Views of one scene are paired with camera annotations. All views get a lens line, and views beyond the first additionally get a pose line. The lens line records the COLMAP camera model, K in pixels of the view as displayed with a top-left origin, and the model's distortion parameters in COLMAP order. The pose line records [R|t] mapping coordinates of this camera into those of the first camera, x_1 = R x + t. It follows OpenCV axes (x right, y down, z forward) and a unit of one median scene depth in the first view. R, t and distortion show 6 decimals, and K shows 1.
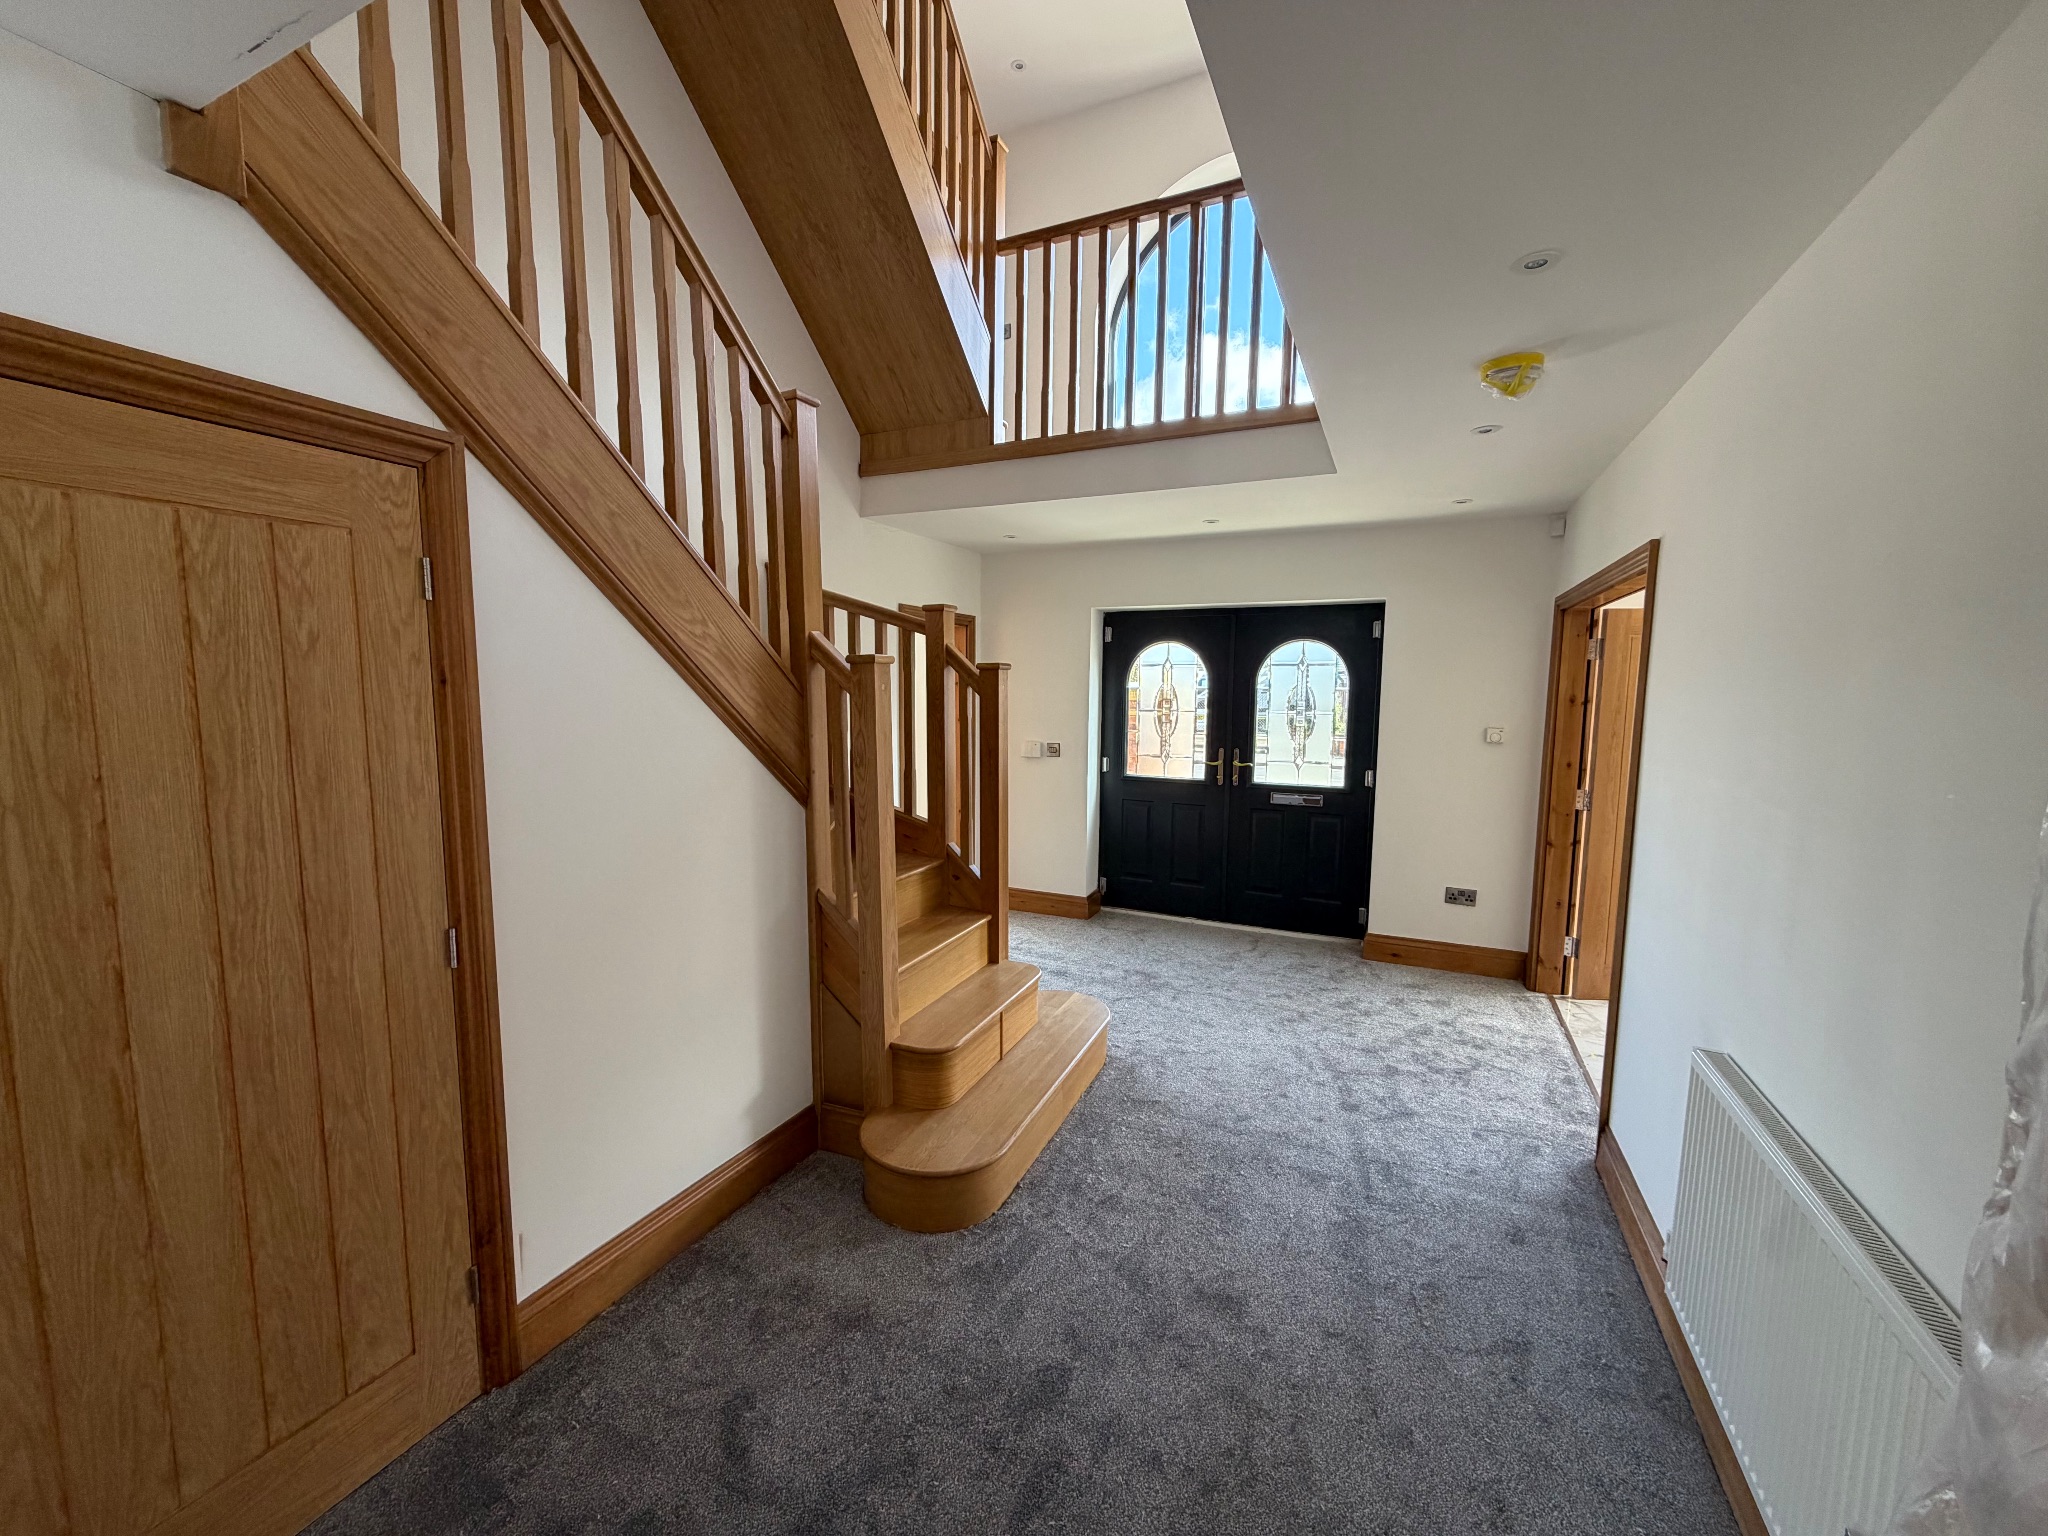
lens RADIAL K [[817.8, 0, 1009.4], [0, 817.8, 767.5], [0, 0, 1]] dist [-0.002666, 0.000568]
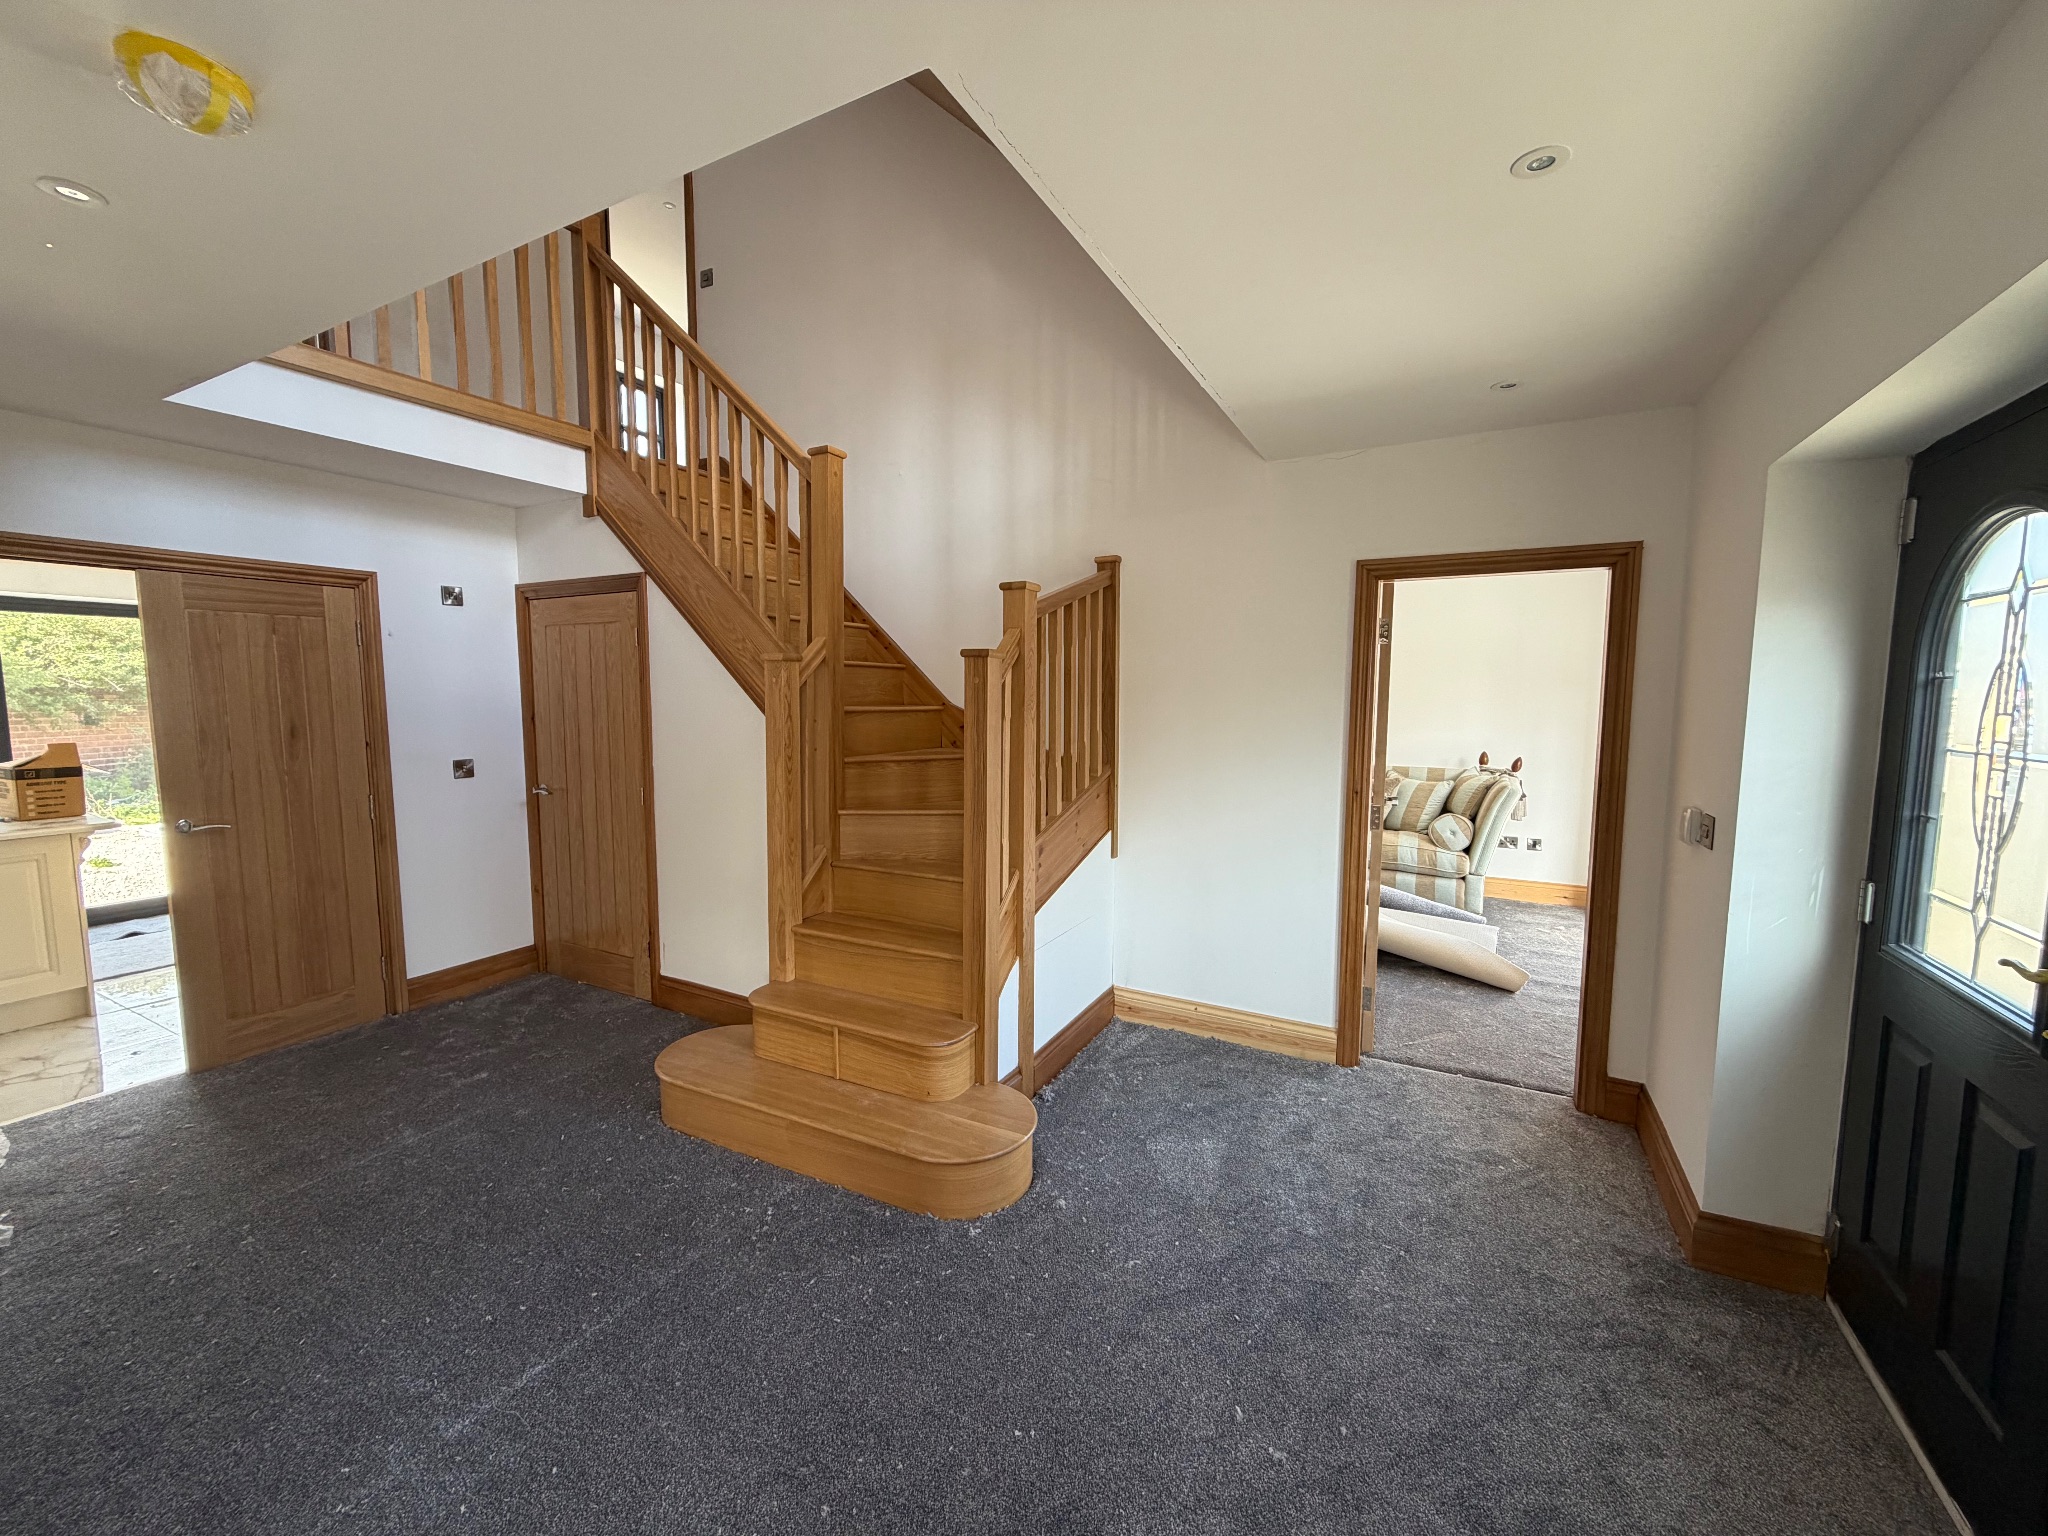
lens RADIAL K [[817.8, 0, 1017.2], [0, 817.8, 771.6], [0, 0, 1]] dist [-0.002666, 0.000568]
pose [[-0.051397, 0.088325, -0.994765, 1.417991], [-0.102402, 0.990365, 0.093225, -0.157955], [0.993414, 0.106657, -0.041857, 1.963766]]
